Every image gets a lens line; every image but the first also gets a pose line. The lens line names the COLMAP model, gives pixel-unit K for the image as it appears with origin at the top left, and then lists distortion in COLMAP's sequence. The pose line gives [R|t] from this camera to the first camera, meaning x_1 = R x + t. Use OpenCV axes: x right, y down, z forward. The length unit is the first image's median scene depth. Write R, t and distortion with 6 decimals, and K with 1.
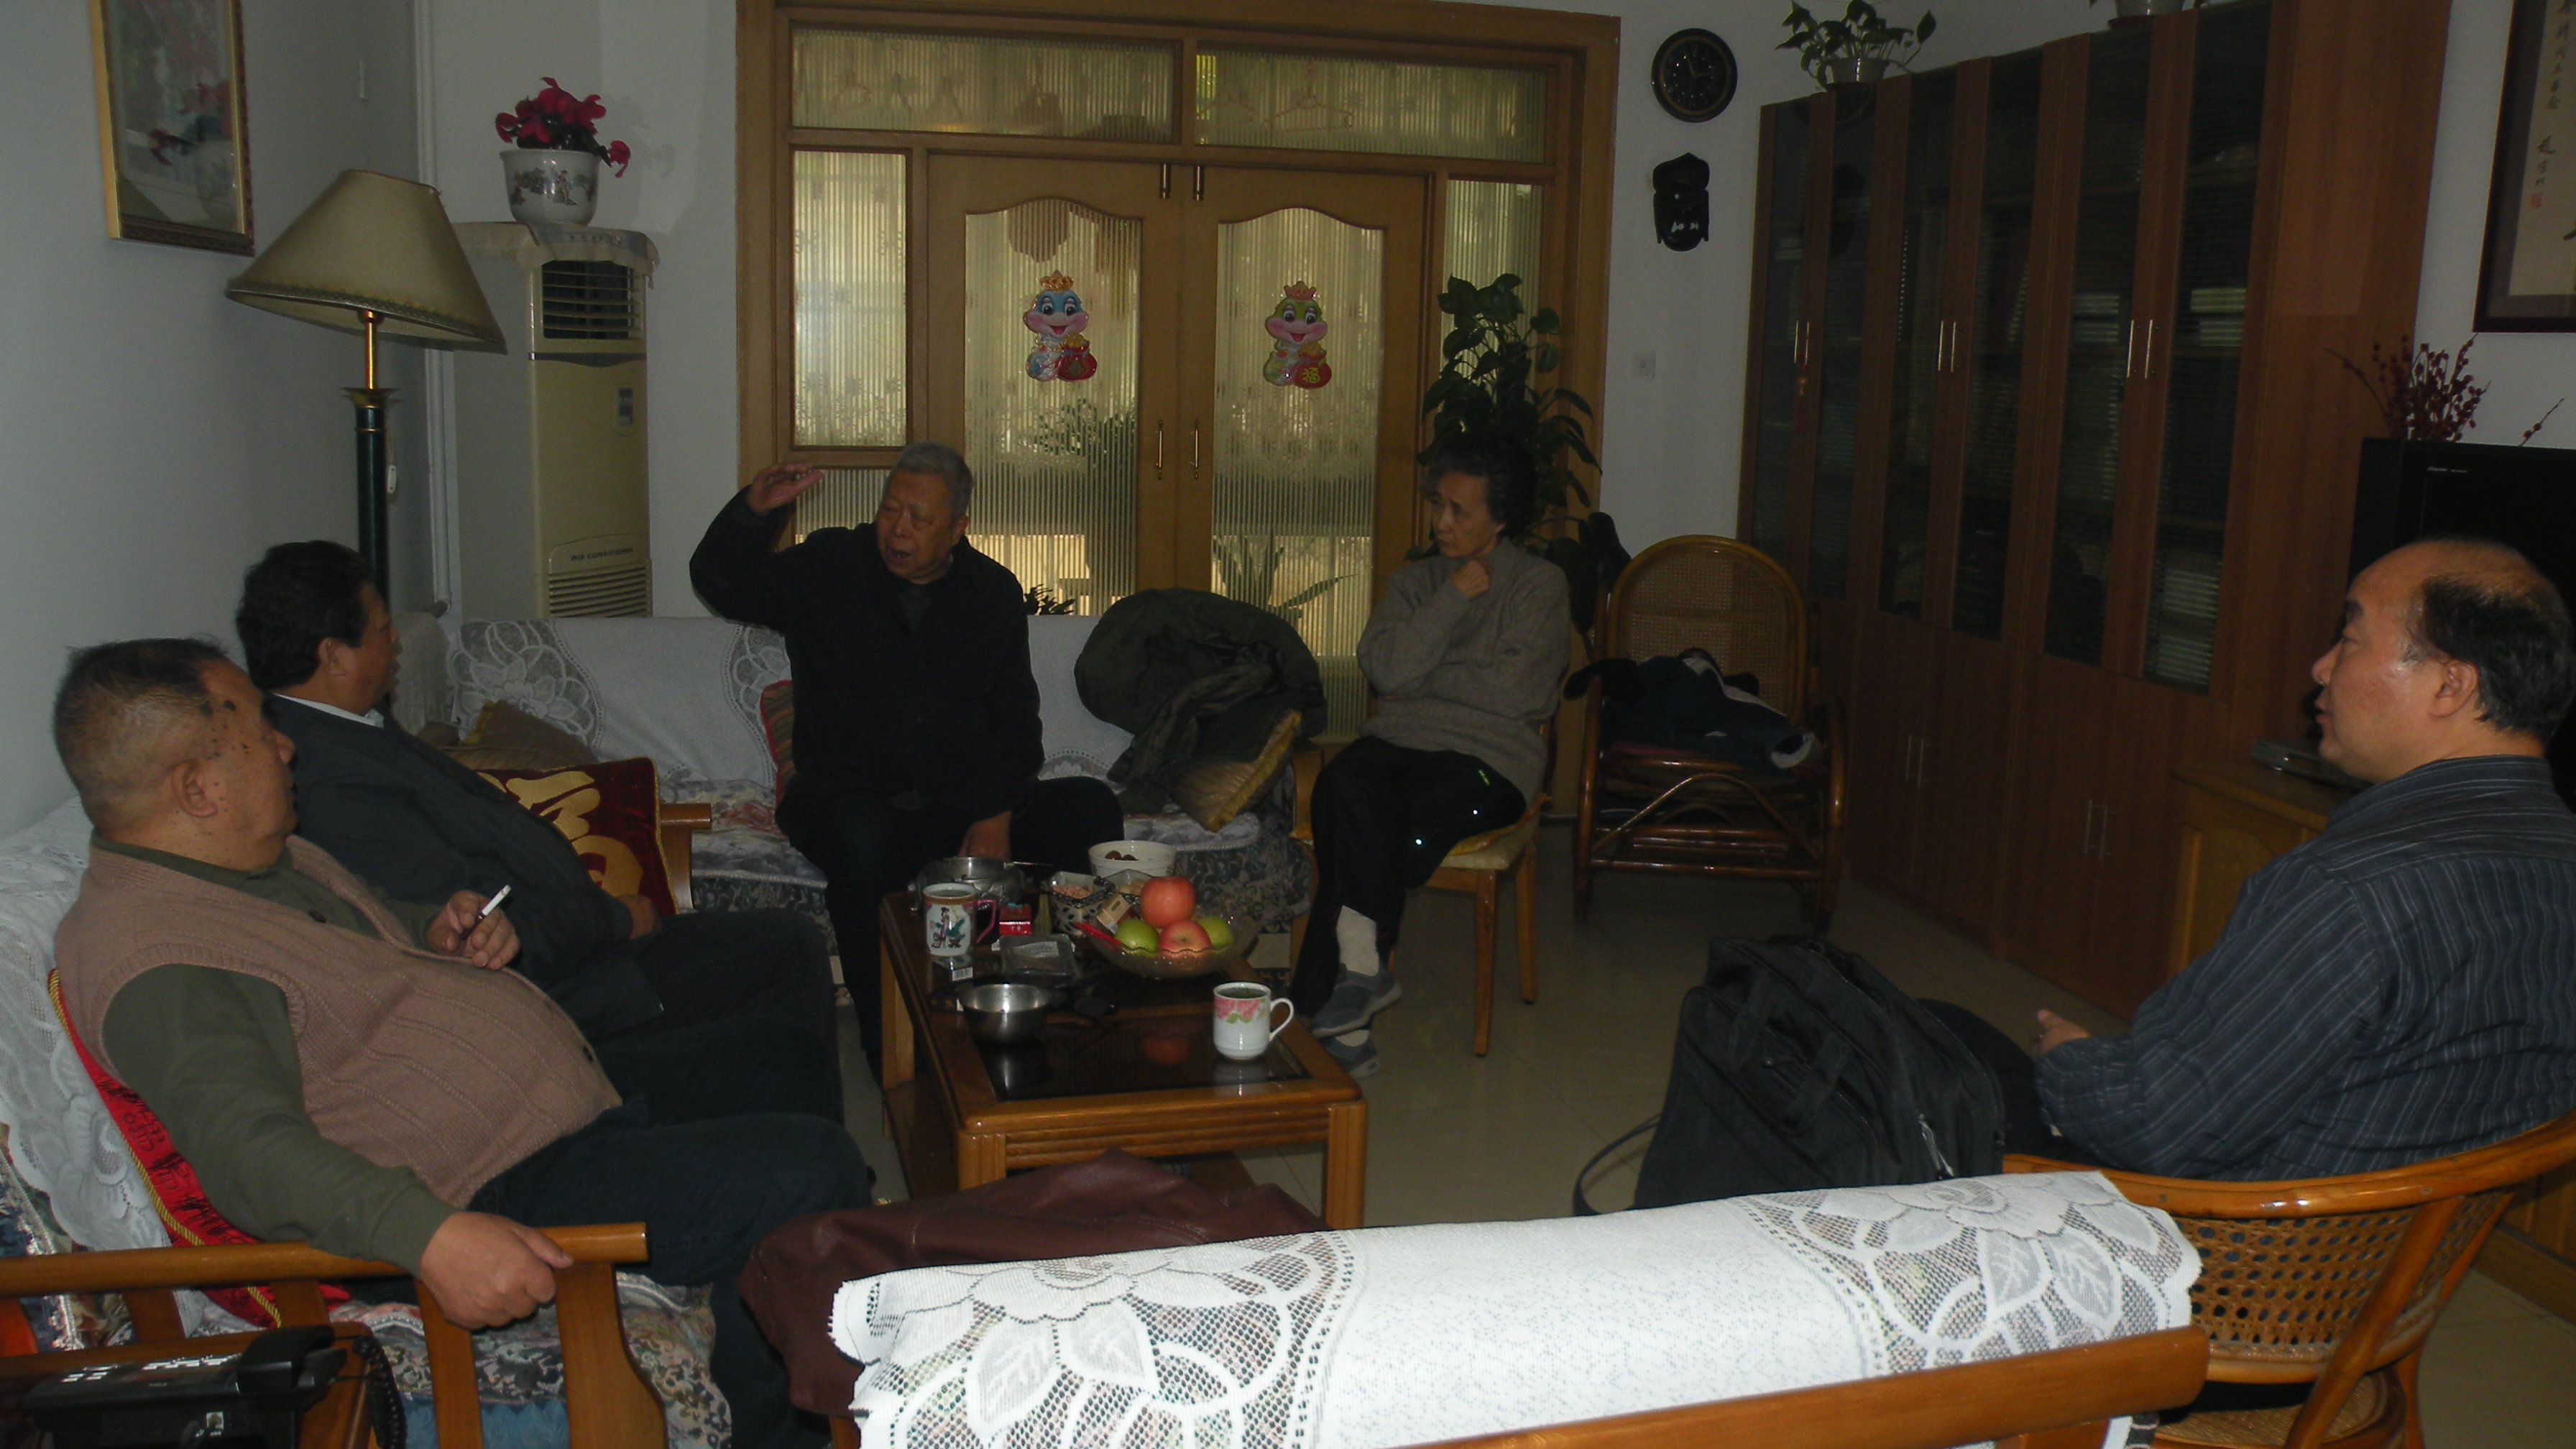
lens RADIAL K [[2086.5, 0, 1288.0], [0, 2086.5, 724.5], [0, 0, 1]] dist [-0.146285, 0.114632]
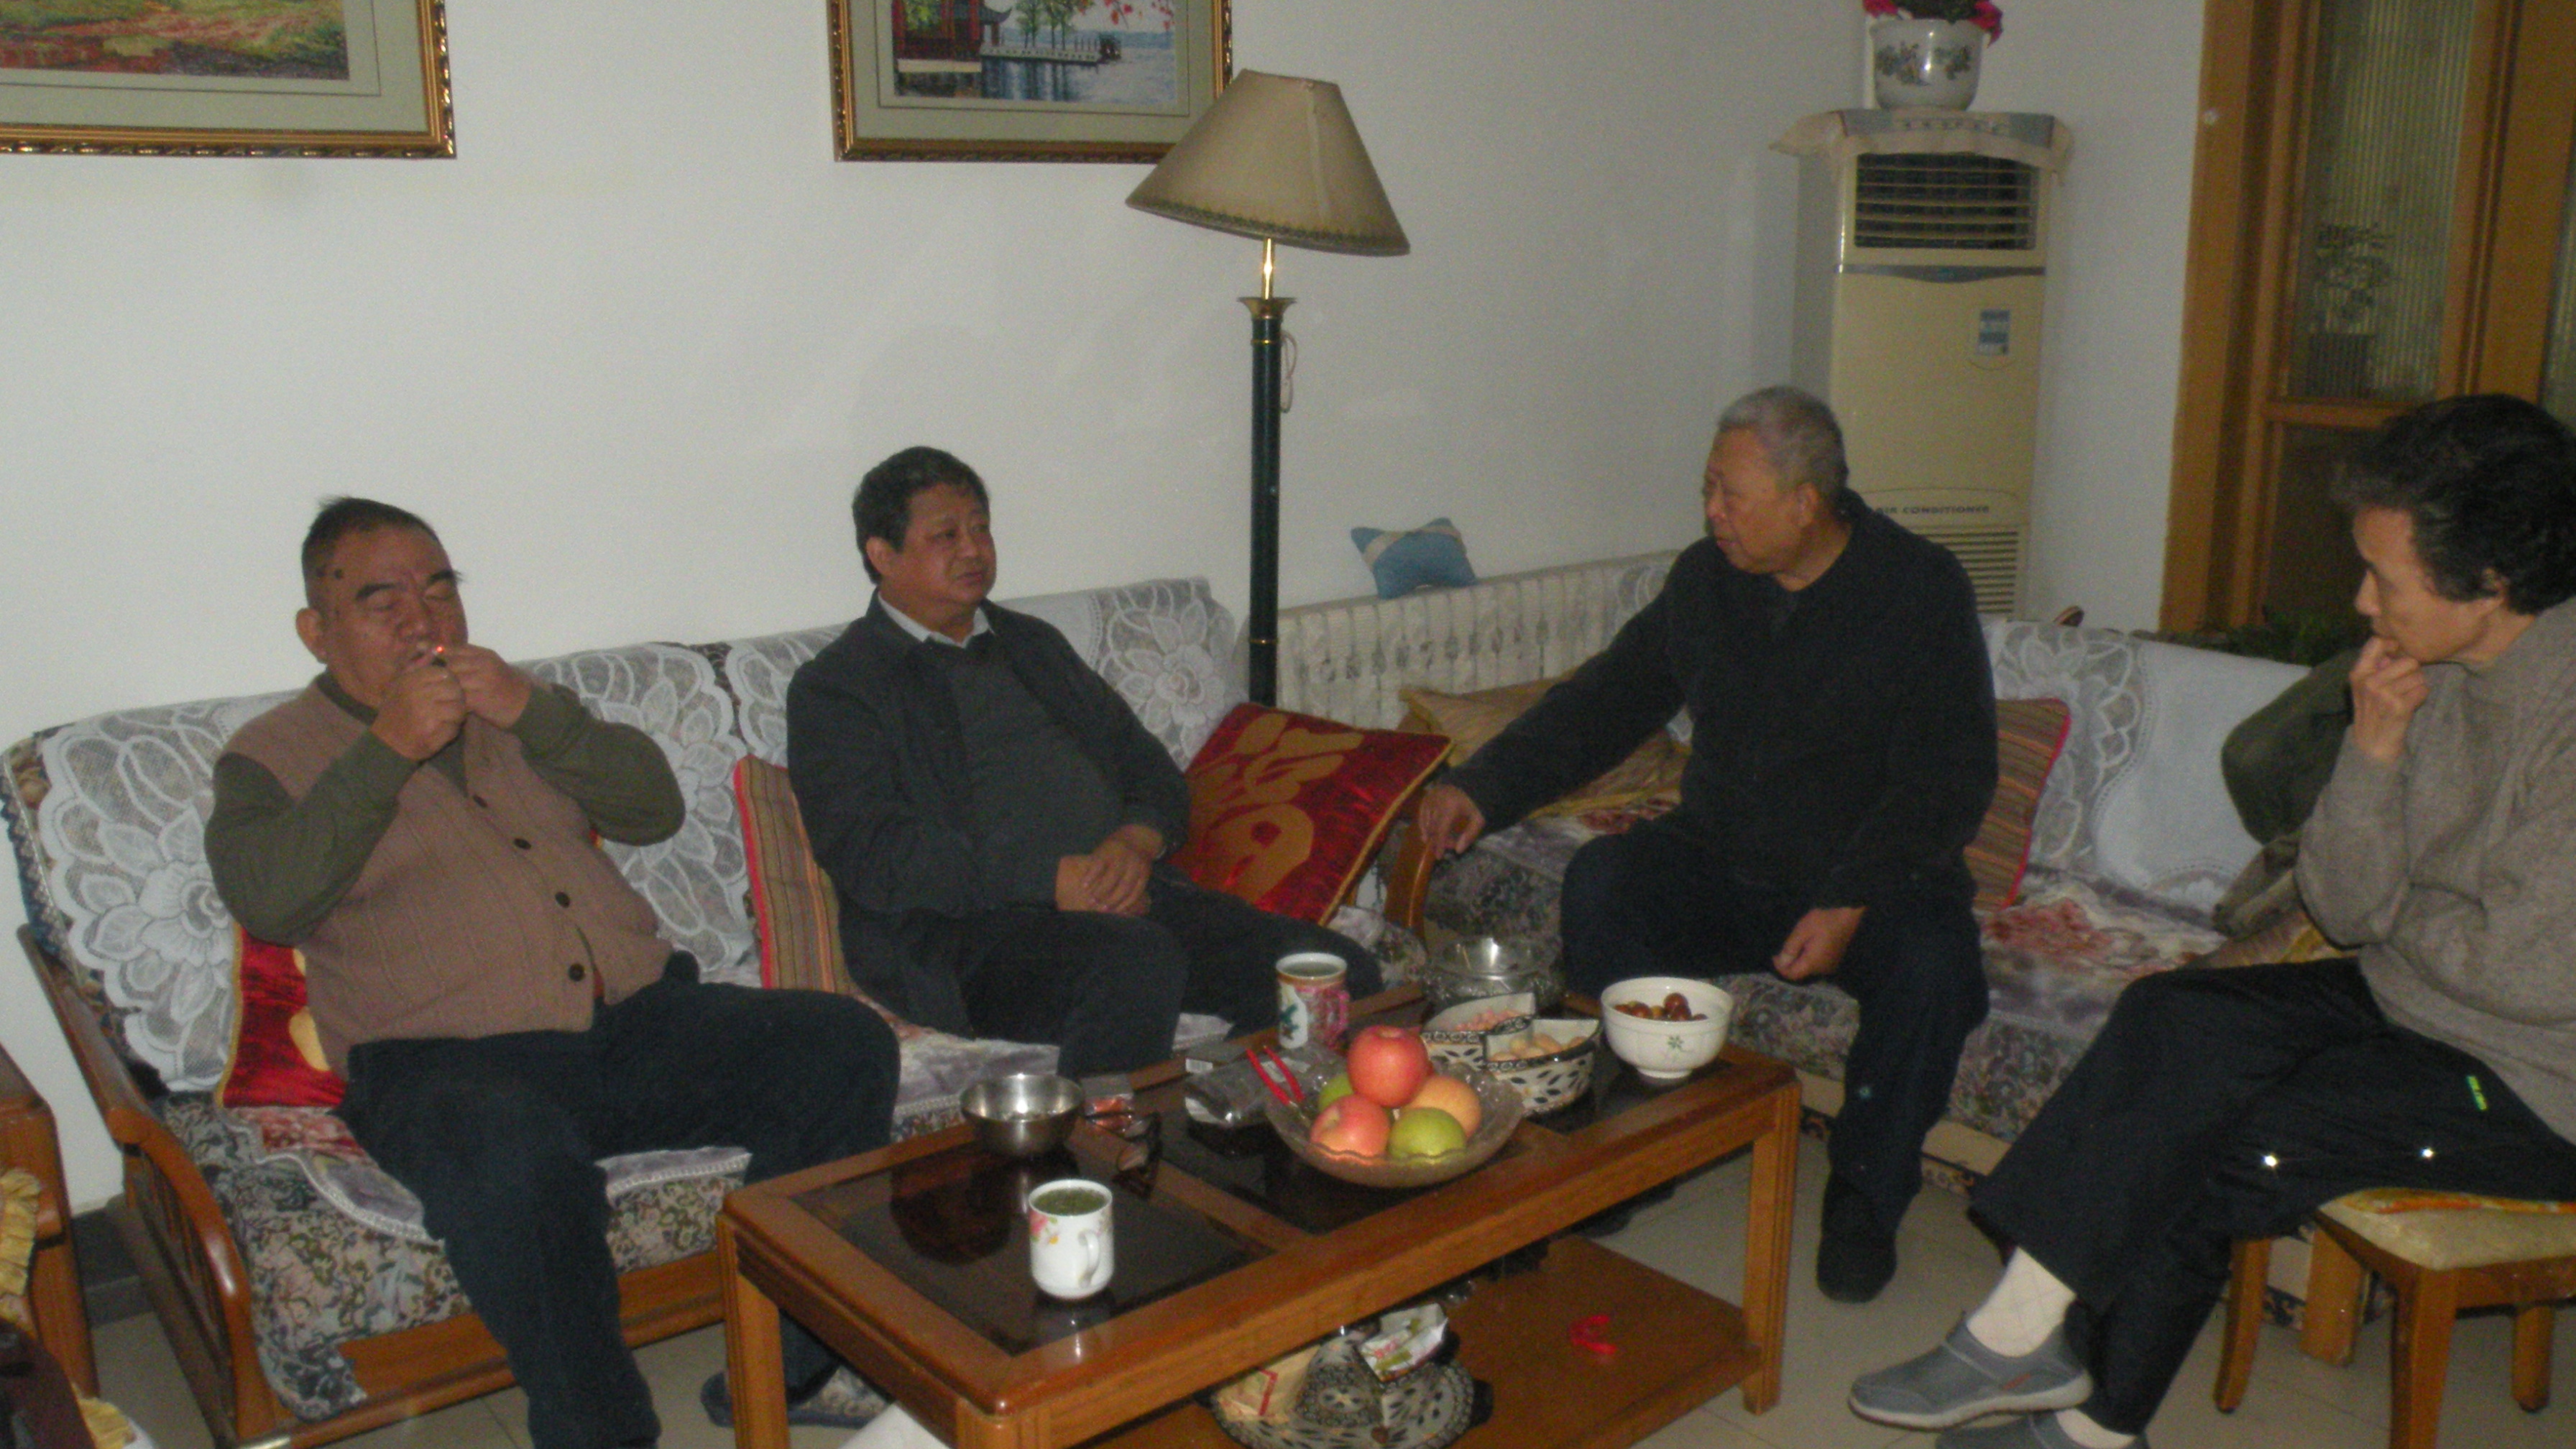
lens RADIAL K [[2086.5, 0, 1288.0], [0, 2086.5, 724.5], [0, 0, 1]] dist [-0.146285, 0.114632]
pose [[0.405021, 0.180313, -0.896351, 0.336882], [-0.149672, 0.980211, 0.129553, -0.069856], [0.901973, 0.081687, 0.423994, 0.441837]]
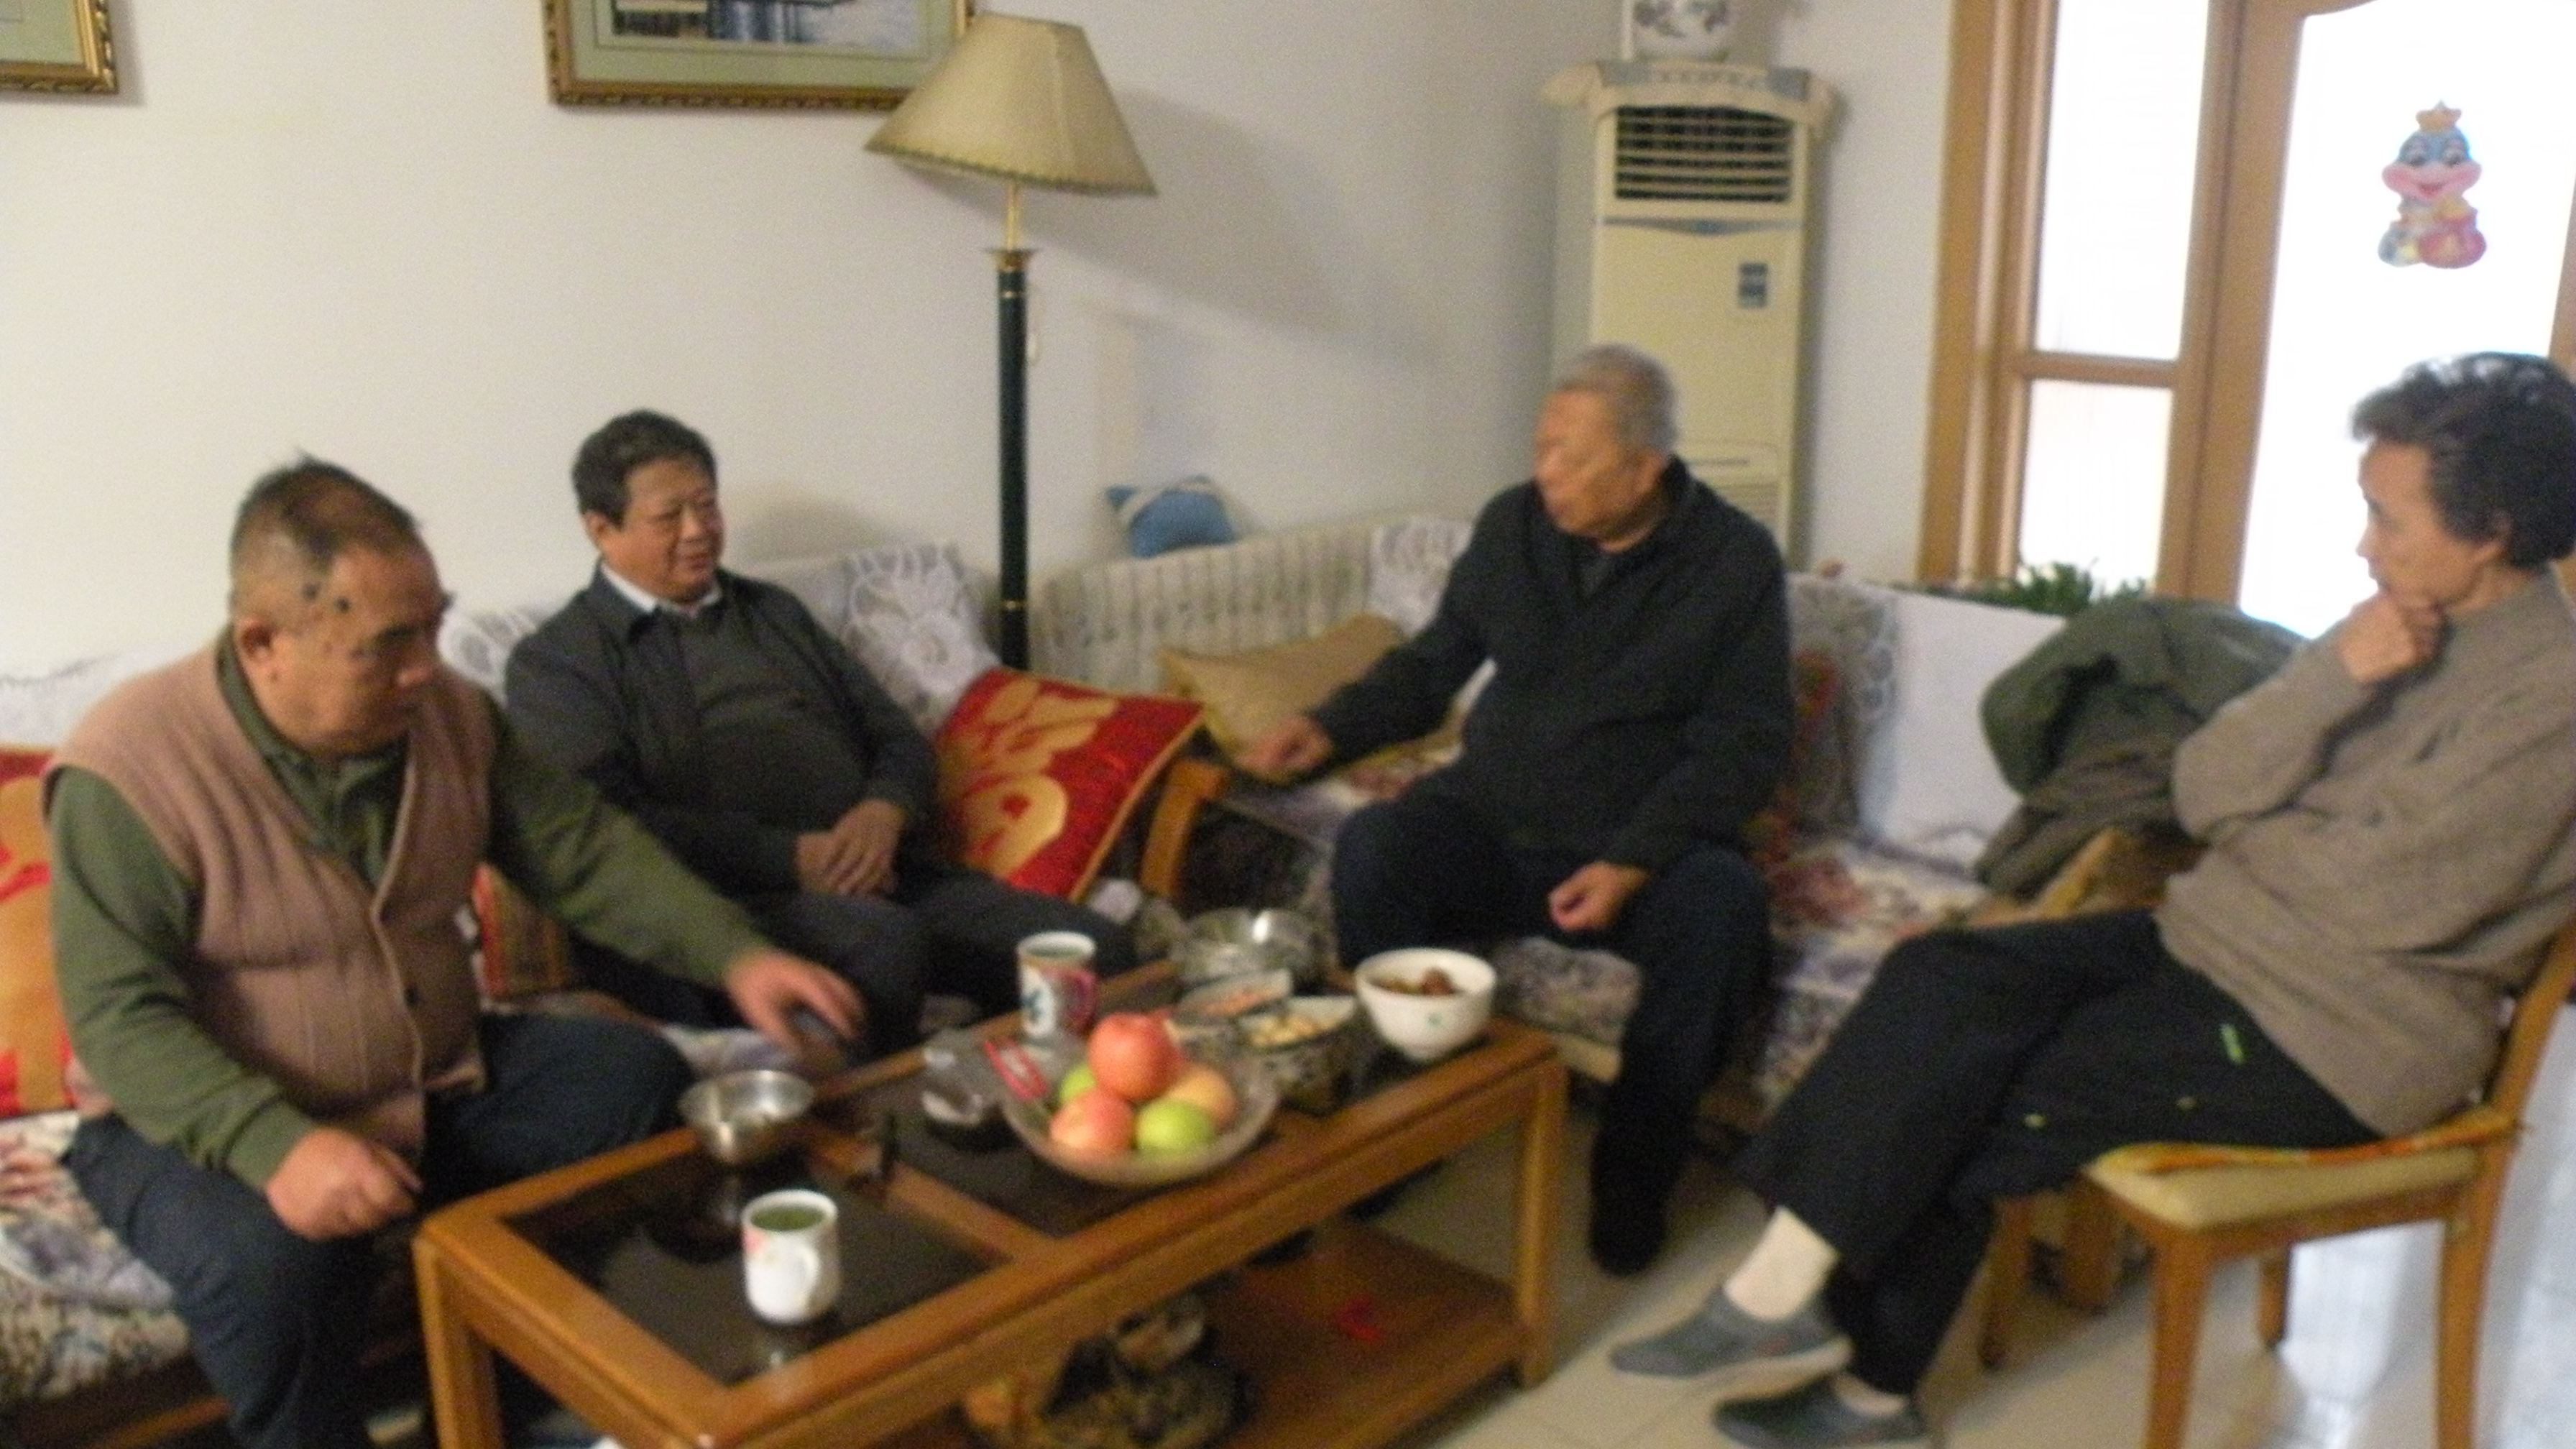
lens RADIAL K [[2086.5, 0, 1288.0], [0, 2086.5, 724.5], [0, 0, 1]] dist [-0.146285, 0.114632]
pose [[0.501976, 0.190430, -0.843657, 0.324057], [-0.146979, 0.980053, 0.133765, -0.070825], [0.852301, 0.056853, 0.519953, 0.454769]]
